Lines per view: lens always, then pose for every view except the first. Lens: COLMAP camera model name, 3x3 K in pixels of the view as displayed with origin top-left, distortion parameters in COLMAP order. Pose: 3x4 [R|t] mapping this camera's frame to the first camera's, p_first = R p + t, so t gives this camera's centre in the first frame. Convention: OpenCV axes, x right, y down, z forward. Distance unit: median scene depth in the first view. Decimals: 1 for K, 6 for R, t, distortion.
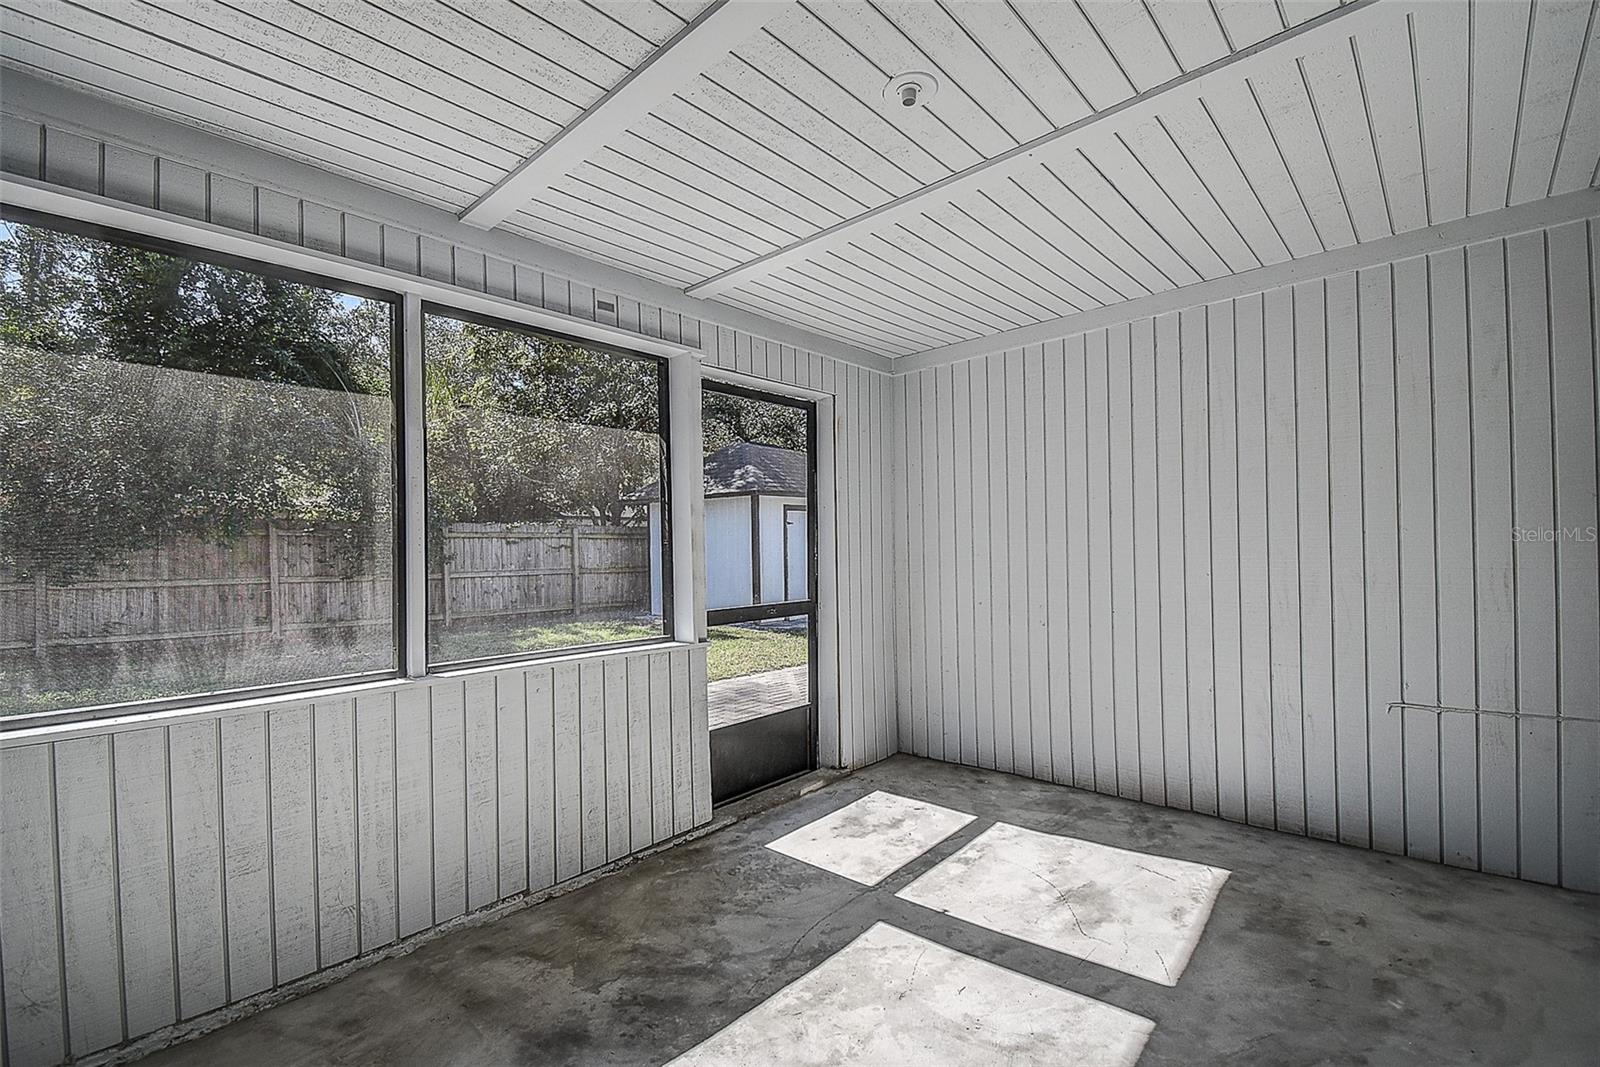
lens RADIAL K [[721.5, 0, 800.2], [0, 721.5, 545.2], [0, 0, 1]] dist [0.012266, -0.010057]
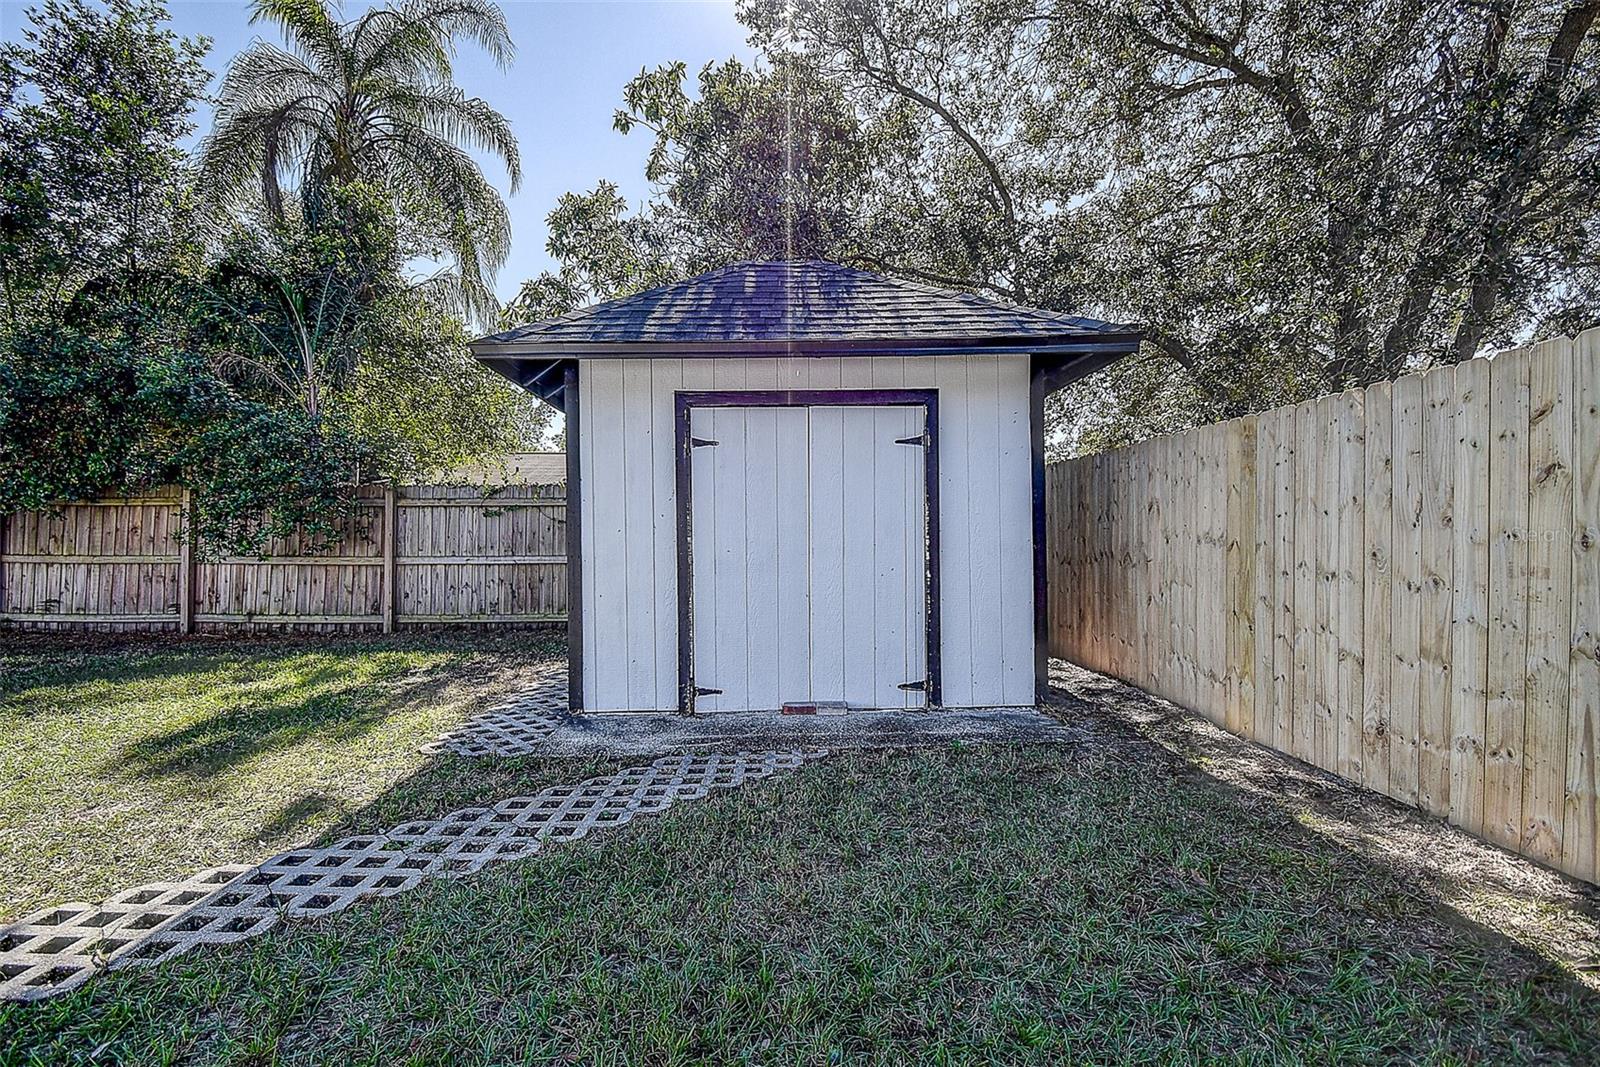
lens RADIAL K [[721.5, 0, 801.7], [0, 721.5, 543.5], [0, 0, 1]] dist [0.012266, -0.010057]
pose [[0.687520, 0.010657, -0.726087, 0.282956], [-0.003473, 0.999929, 0.011388, 0.015513], [0.726157, -0.005307, 0.687508, 0.781291]]
